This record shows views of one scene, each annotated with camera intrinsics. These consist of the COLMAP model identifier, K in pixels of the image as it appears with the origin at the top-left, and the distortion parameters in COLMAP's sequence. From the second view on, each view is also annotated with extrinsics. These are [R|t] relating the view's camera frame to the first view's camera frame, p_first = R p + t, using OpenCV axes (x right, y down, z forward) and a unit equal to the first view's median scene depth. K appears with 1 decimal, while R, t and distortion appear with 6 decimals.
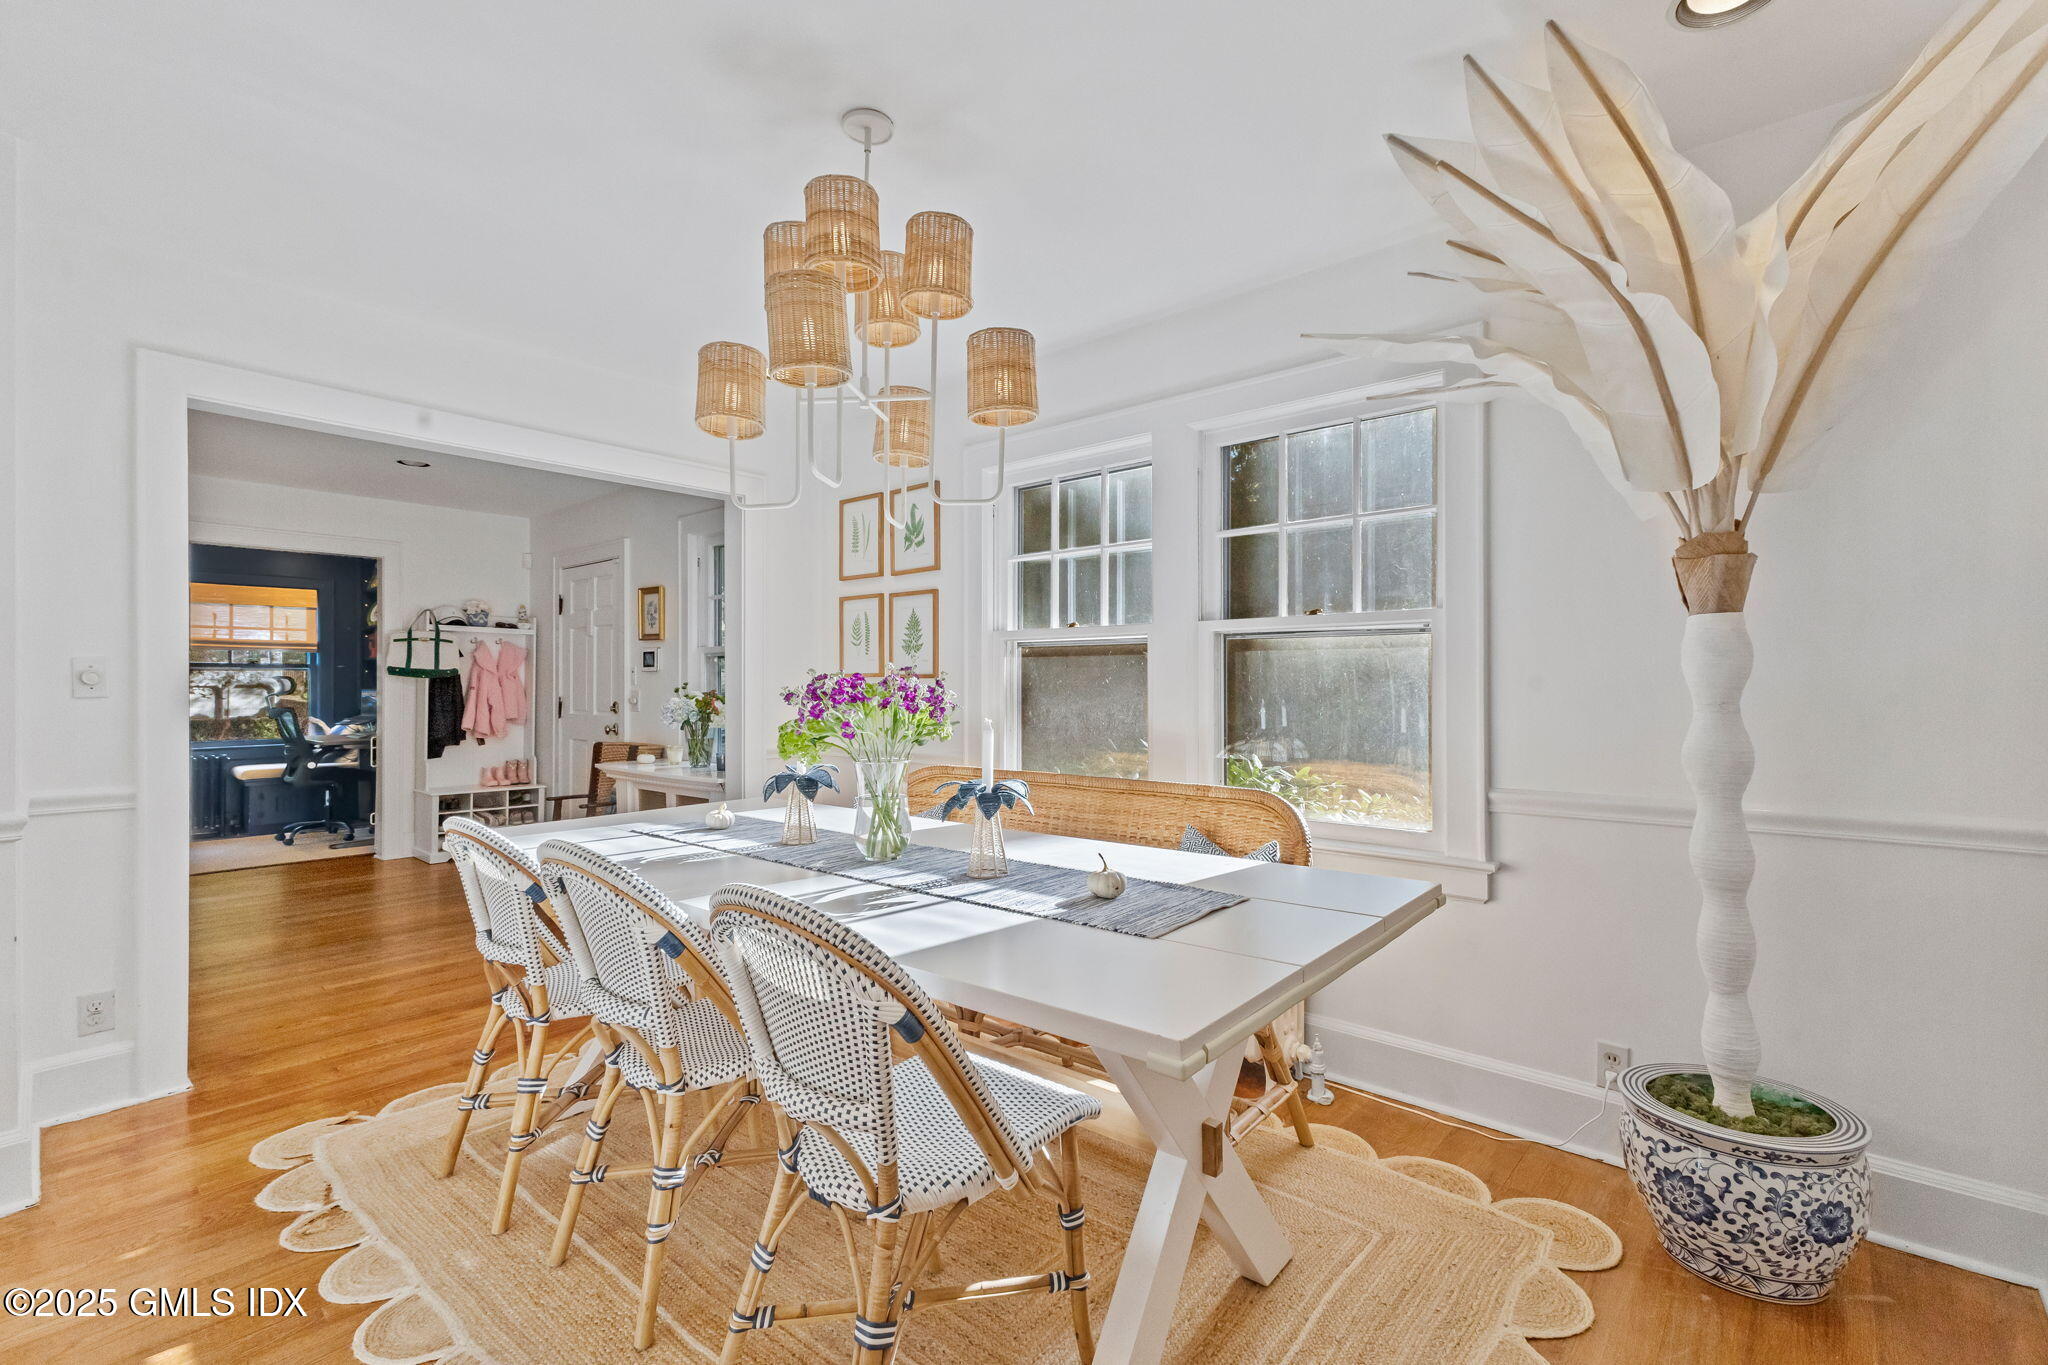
lens RADIAL K [[889.9, 0, 1024.0], [0, 889.9, 682.5], [0, 0, 1]] dist [0.009229, -0.000105]
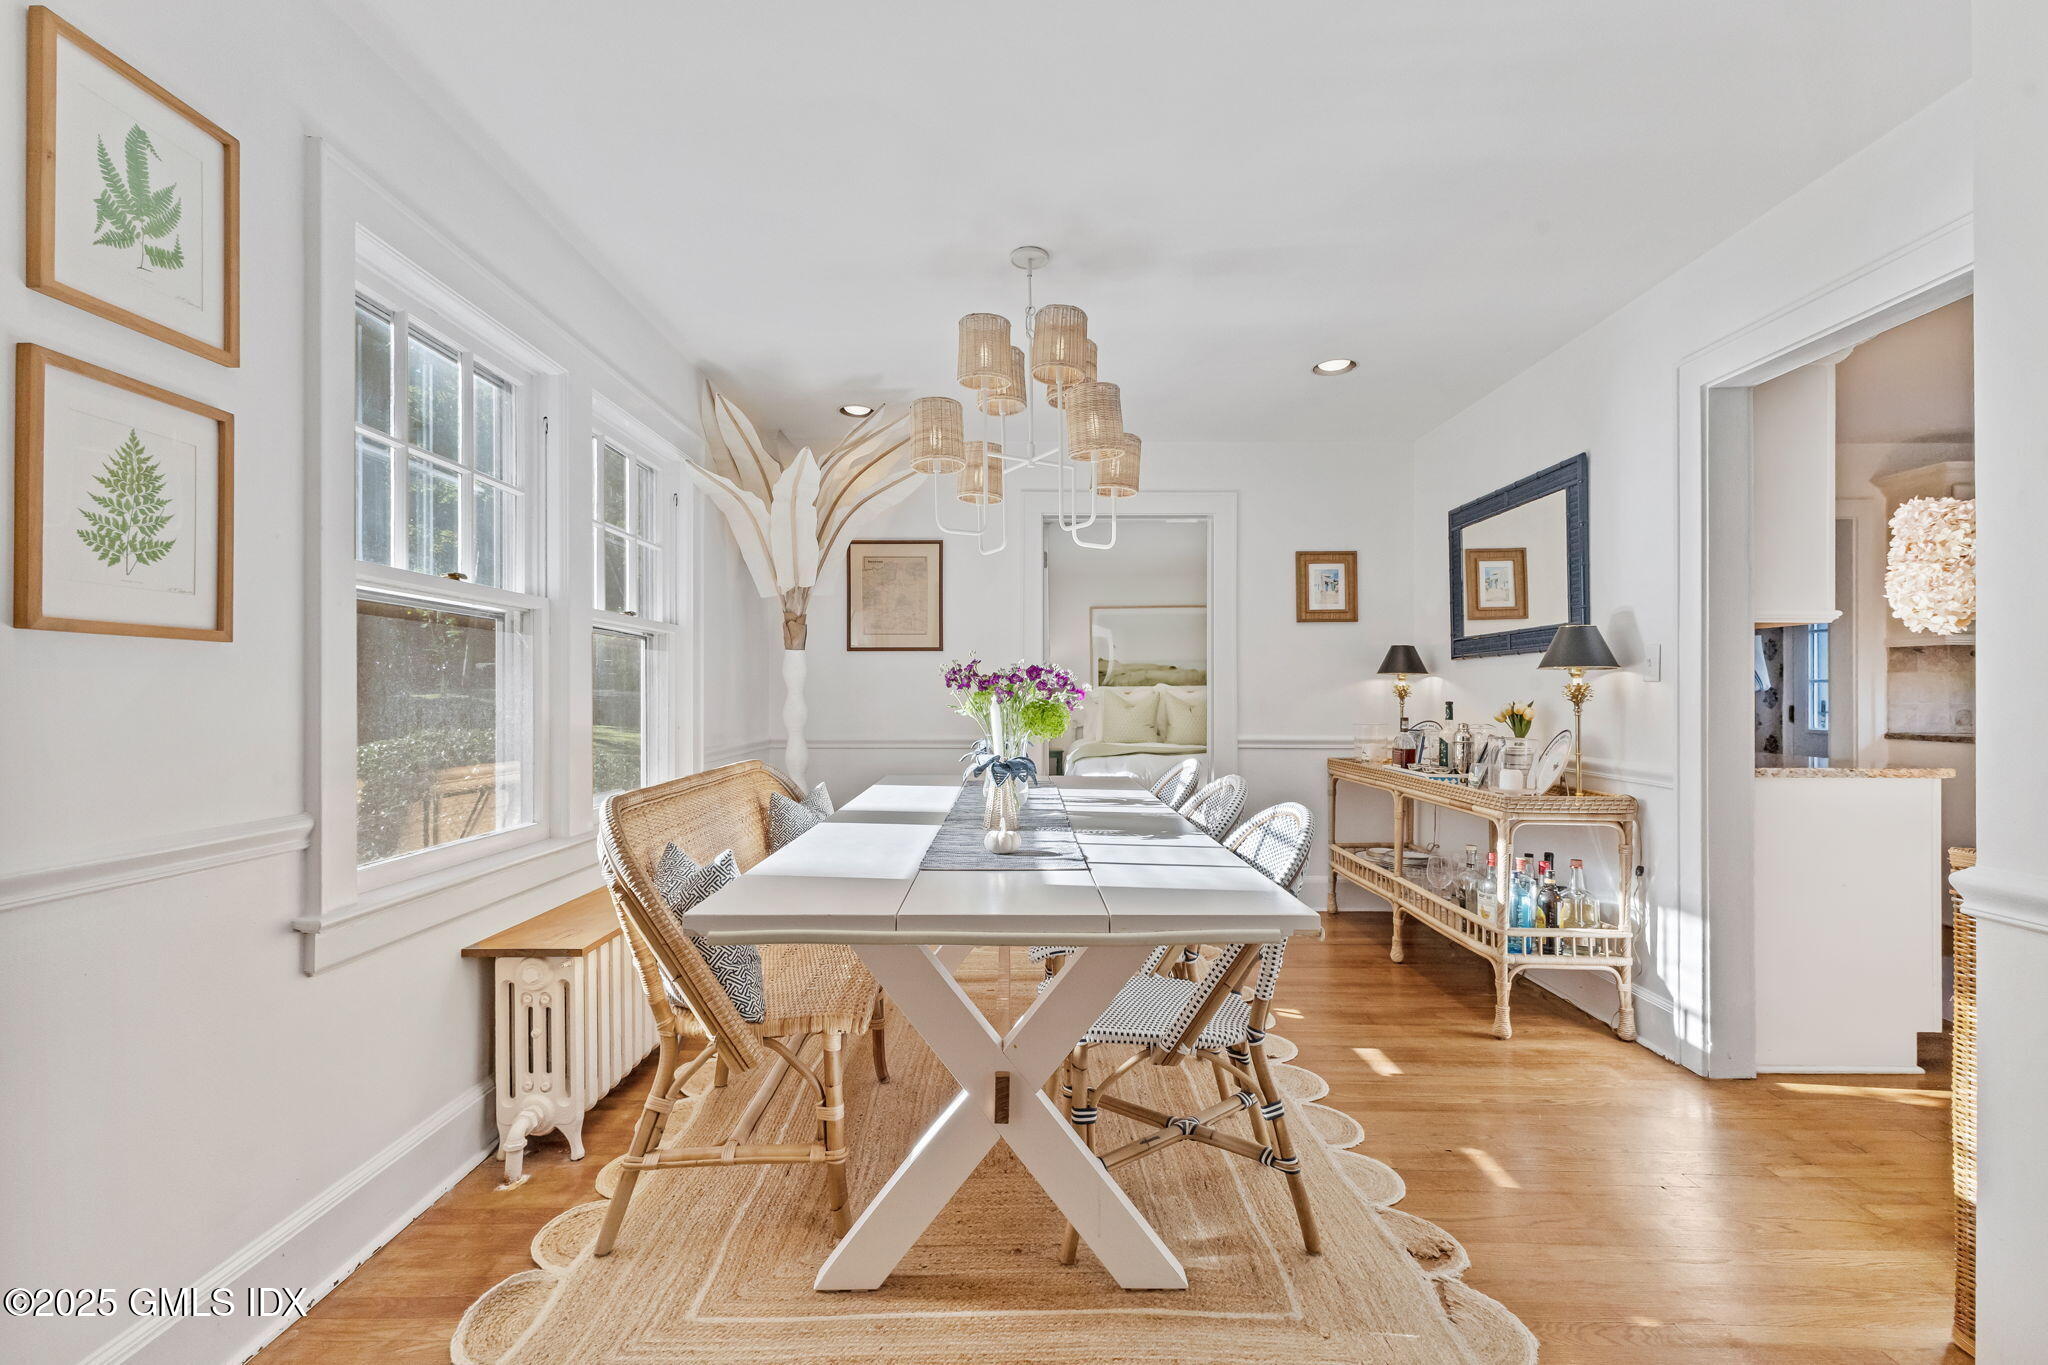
lens RADIAL K [[891.3, 0, 1023.4], [0, 891.3, 687.4], [0, 0, 1]] dist [0.007887, -0.000508]
pose [[-0.647446, 0.002755, 0.762106, -0.622549], [-0.005905, 0.999945, -0.008632, 0.016294], [-0.762088, -0.010089, -0.647394, 0.985913]]
